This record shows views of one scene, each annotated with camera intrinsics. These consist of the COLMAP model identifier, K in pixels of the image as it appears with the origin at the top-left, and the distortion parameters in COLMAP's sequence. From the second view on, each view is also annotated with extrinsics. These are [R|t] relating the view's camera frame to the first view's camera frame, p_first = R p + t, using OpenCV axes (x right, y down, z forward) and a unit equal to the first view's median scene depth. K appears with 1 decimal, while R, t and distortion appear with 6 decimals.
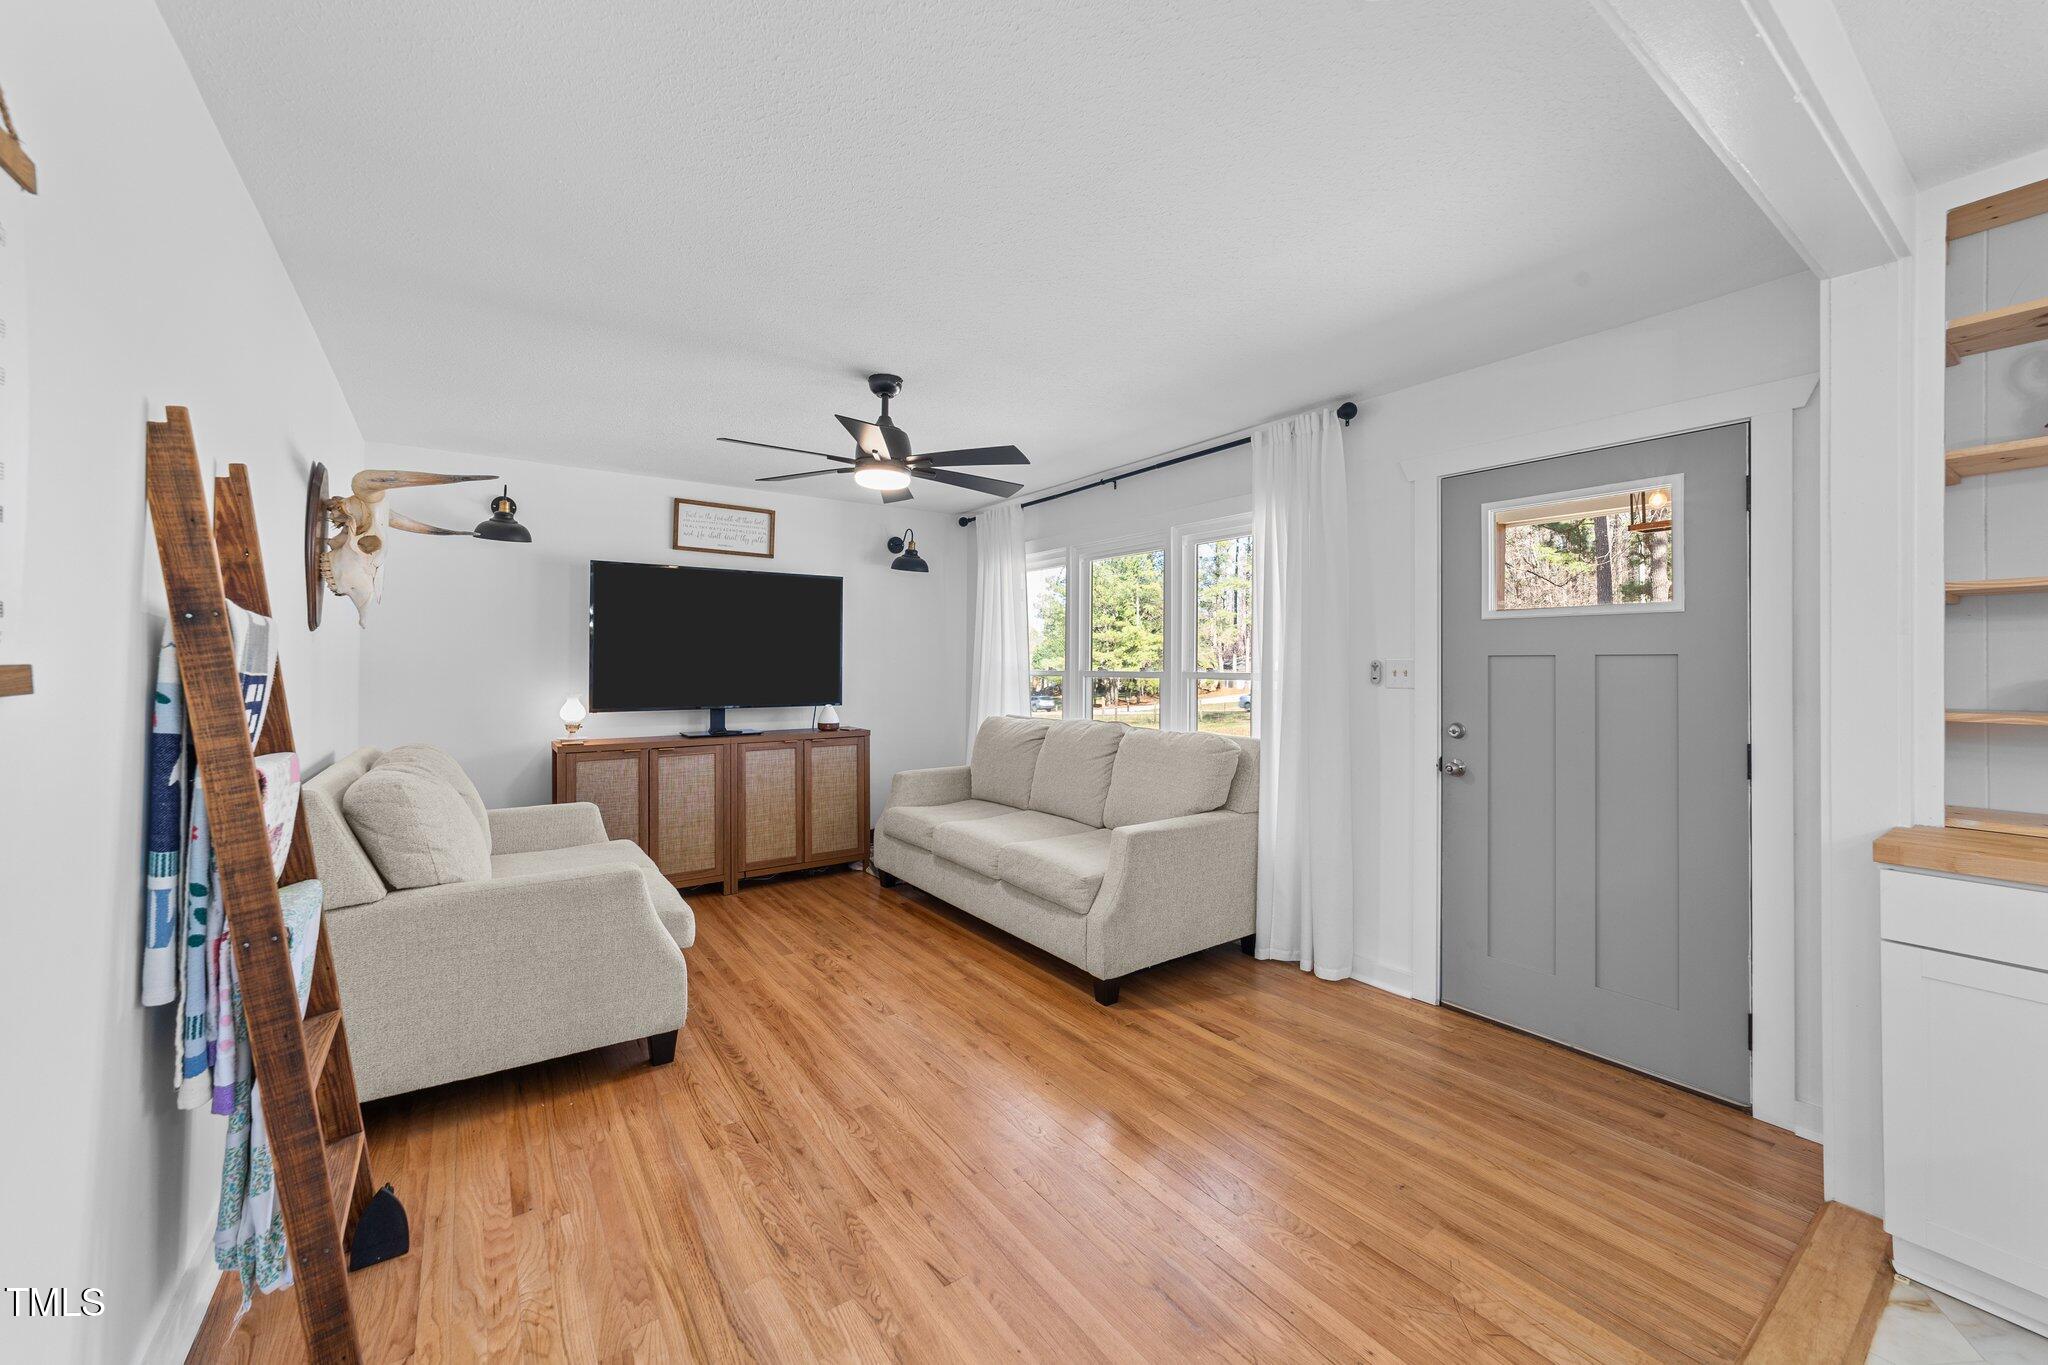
lens RADIAL K [[786.9, 0, 1026.7], [0, 786.9, 661.7], [0, 0, 1]] dist [-0.008464, 0.003015]
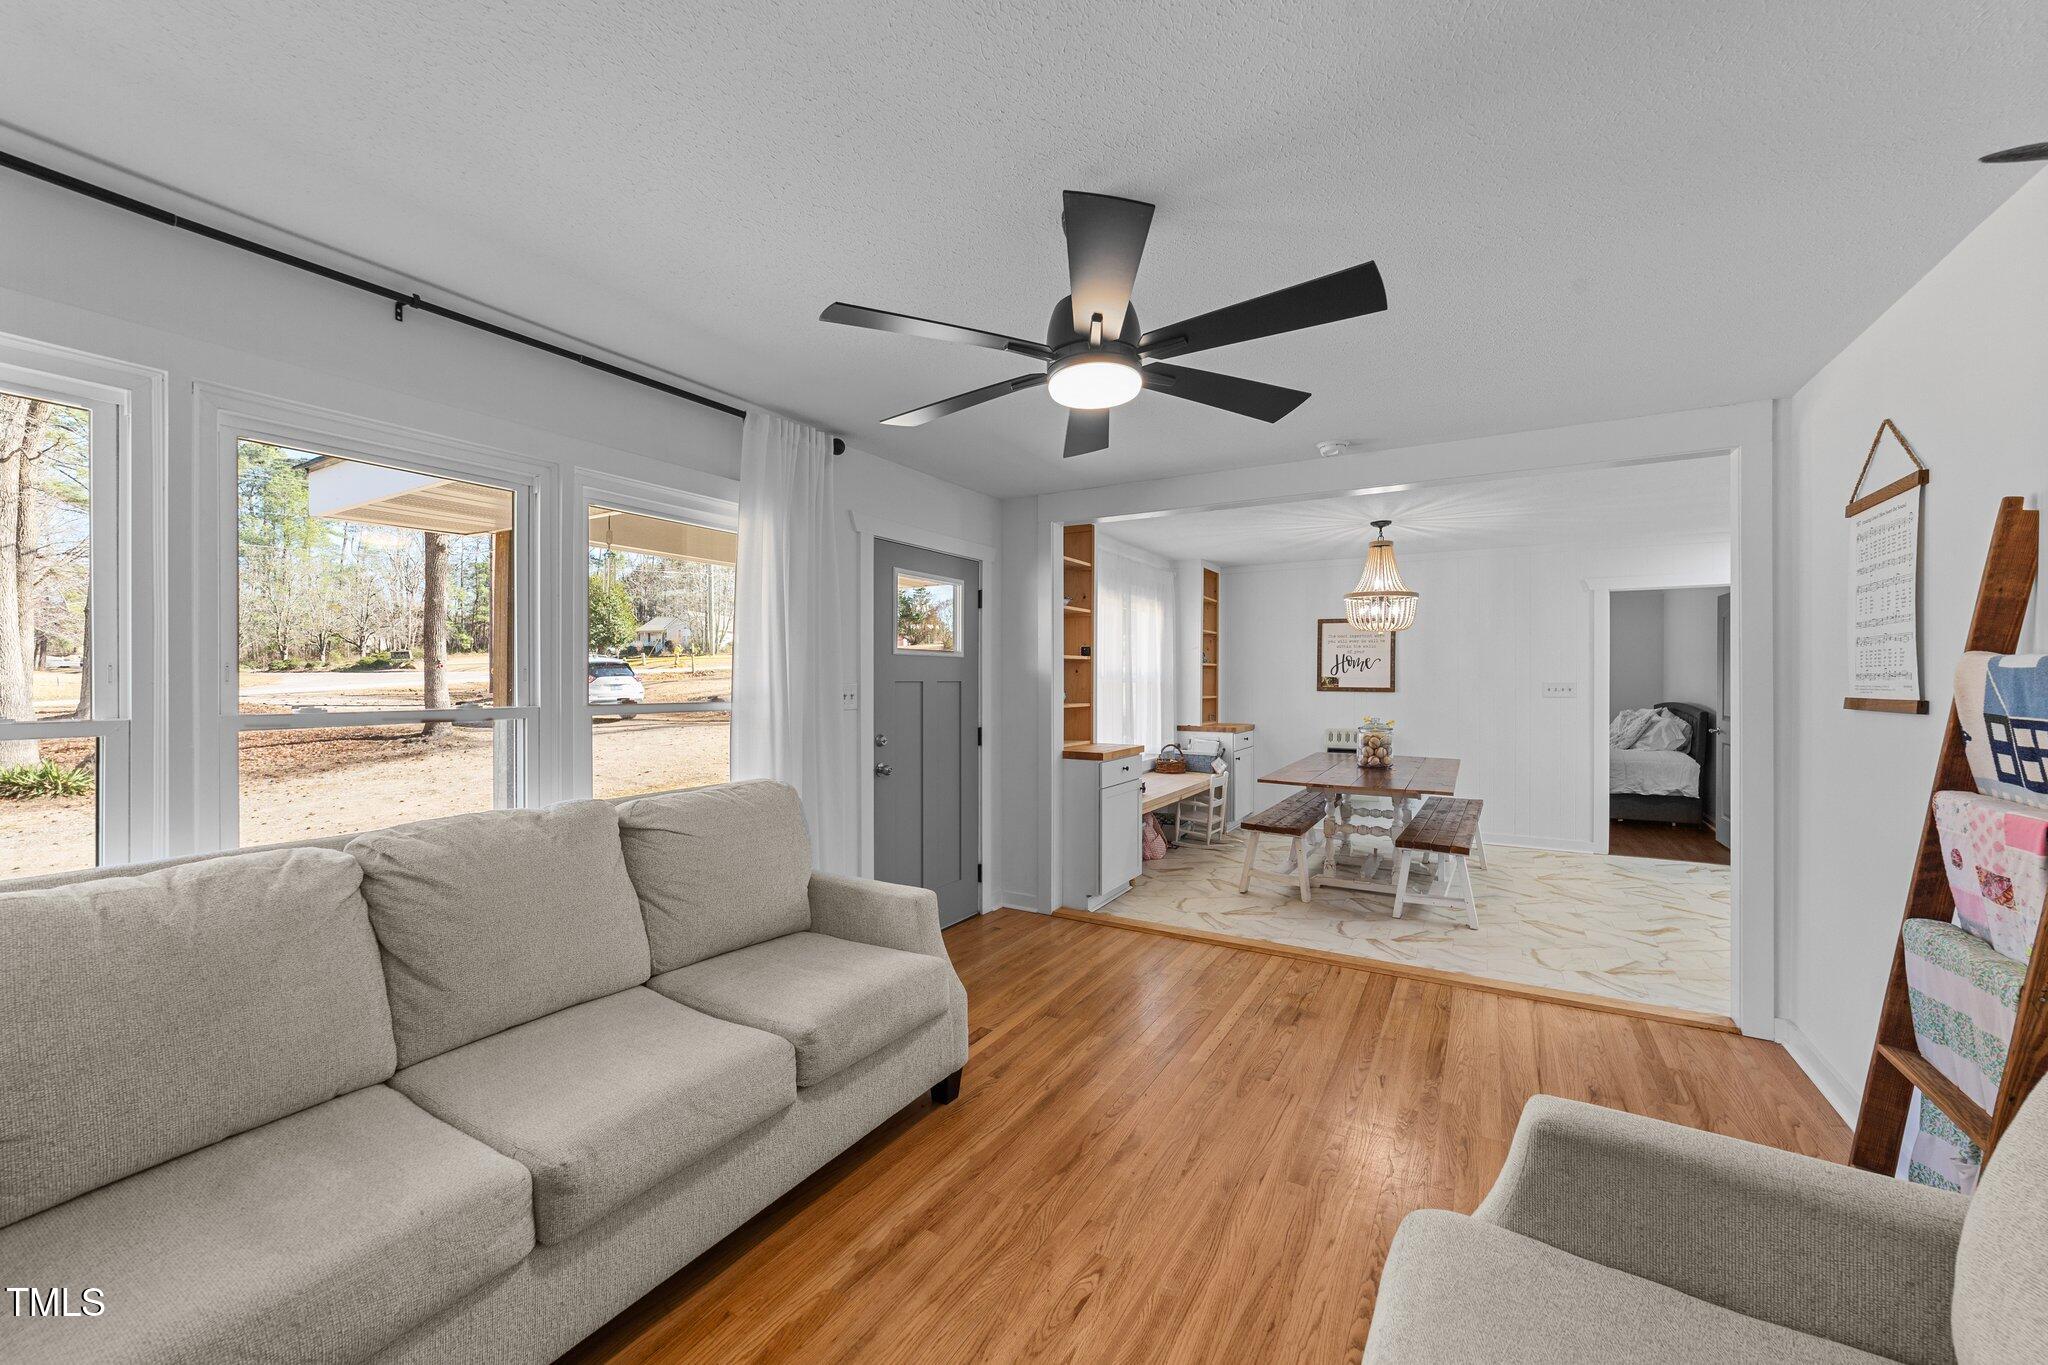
lens RADIAL K [[786.9, 0, 1027.4], [0, 786.9, 683.4], [0, 0, 1]] dist [-0.008464, 0.003015]
pose [[-0.403397, -0.008439, 0.914986, -0.781264], [-0.004842, 0.999963, 0.007088, -0.014848], [-0.915012, -0.001571, -0.403423, 1.421007]]
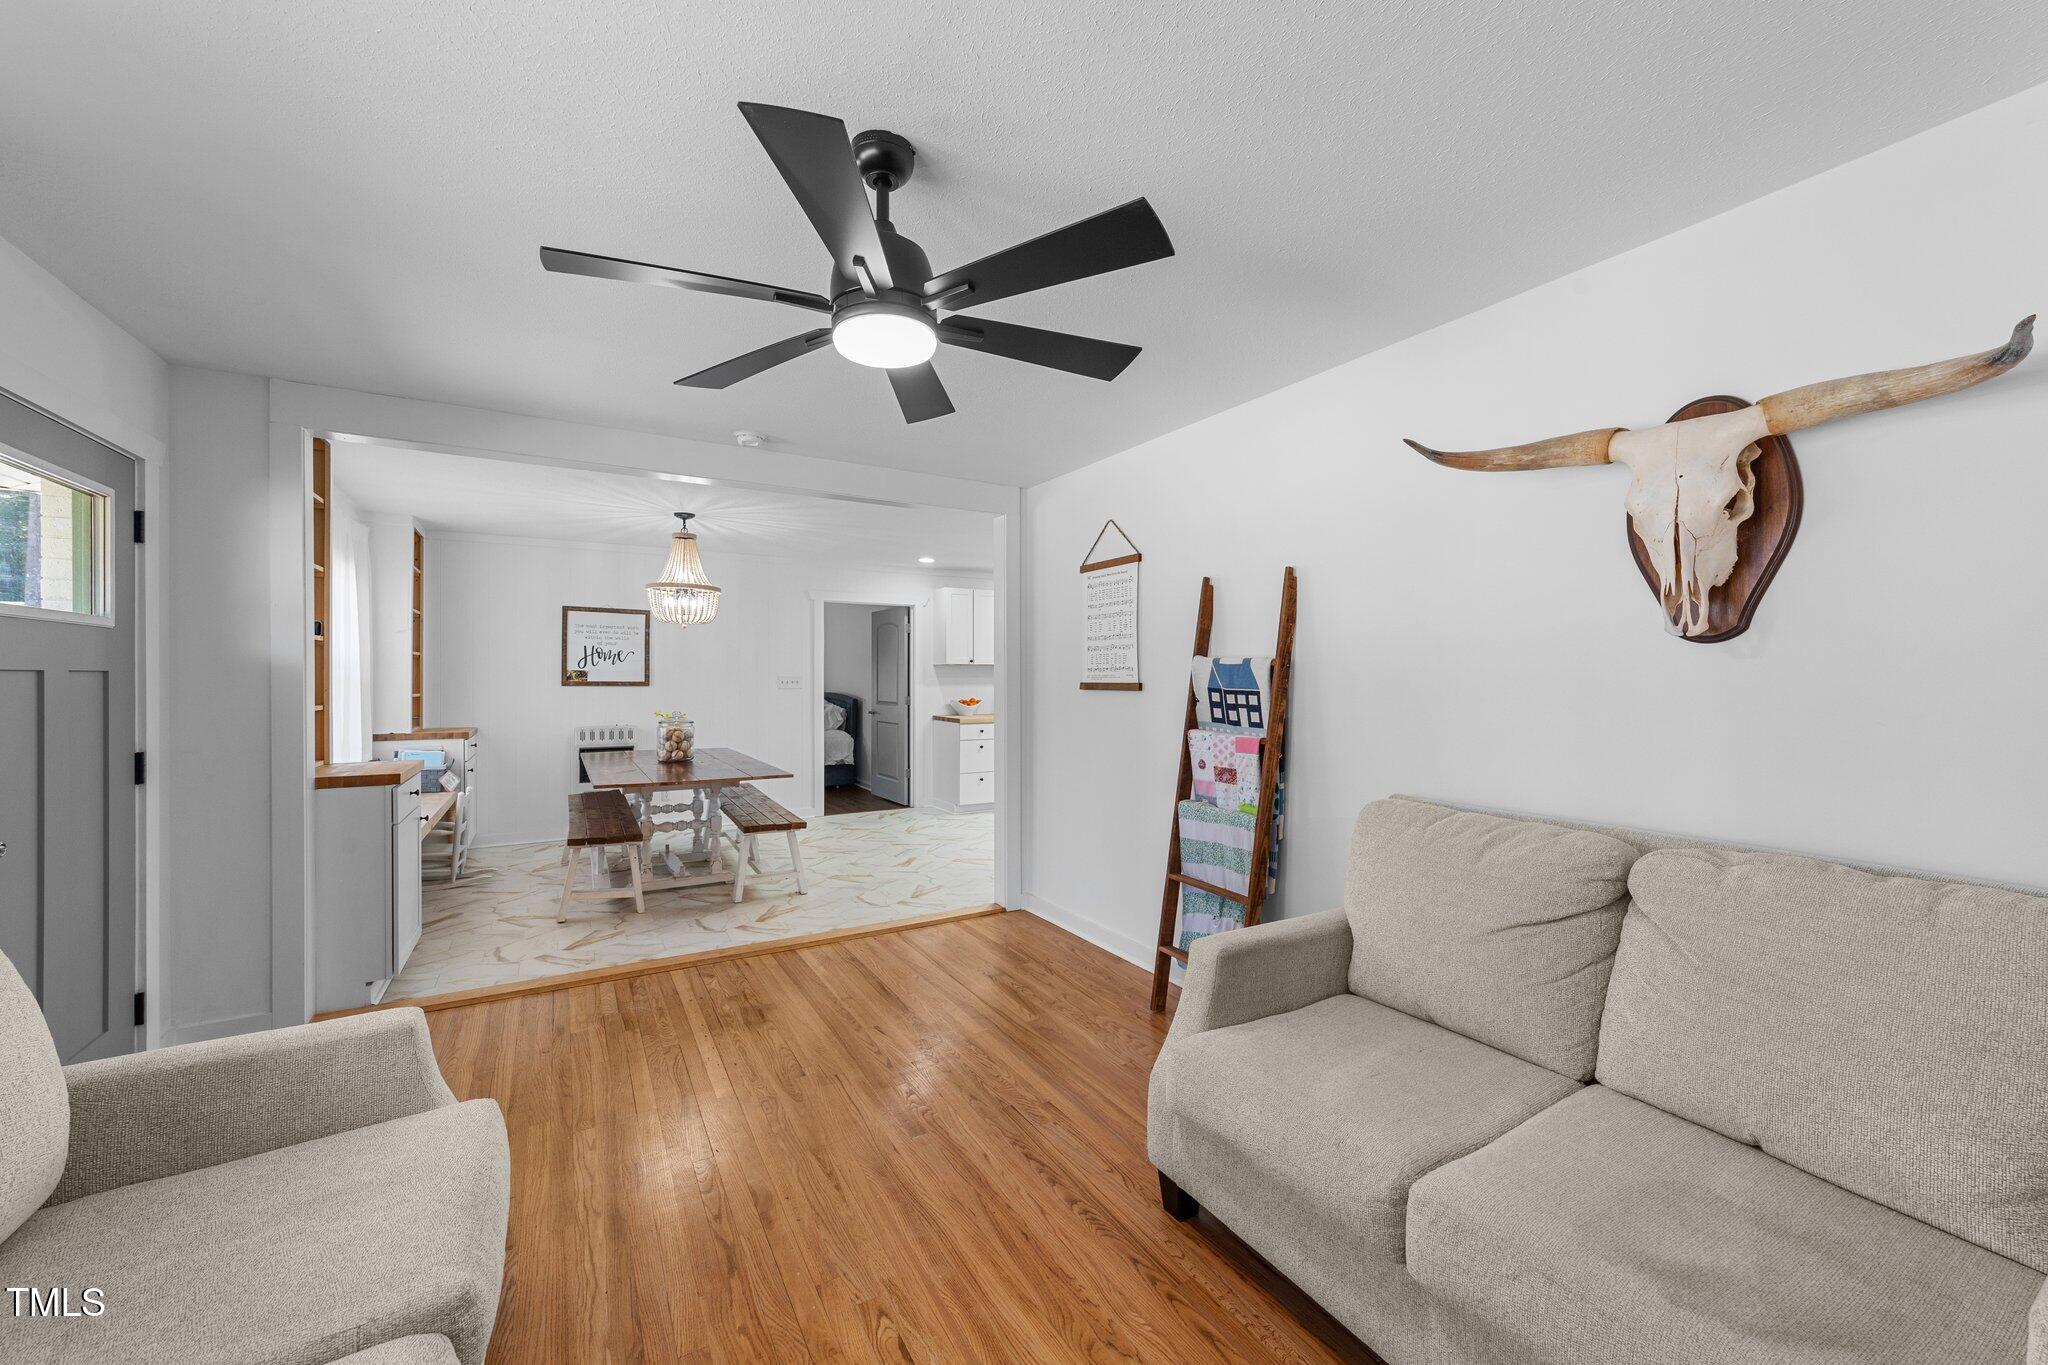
lens RADIAL K [[786.9, 0, 1026.8], [0, 786.9, 680.3], [0, 0, 1]] dist [-0.008464, 0.003015]
pose [[-0.996542, -0.005052, 0.082935, -0.361760], [-0.004960, 0.999987, 0.001312, -0.002453], [-0.082941, 0.000896, -0.996554, 1.689196]]
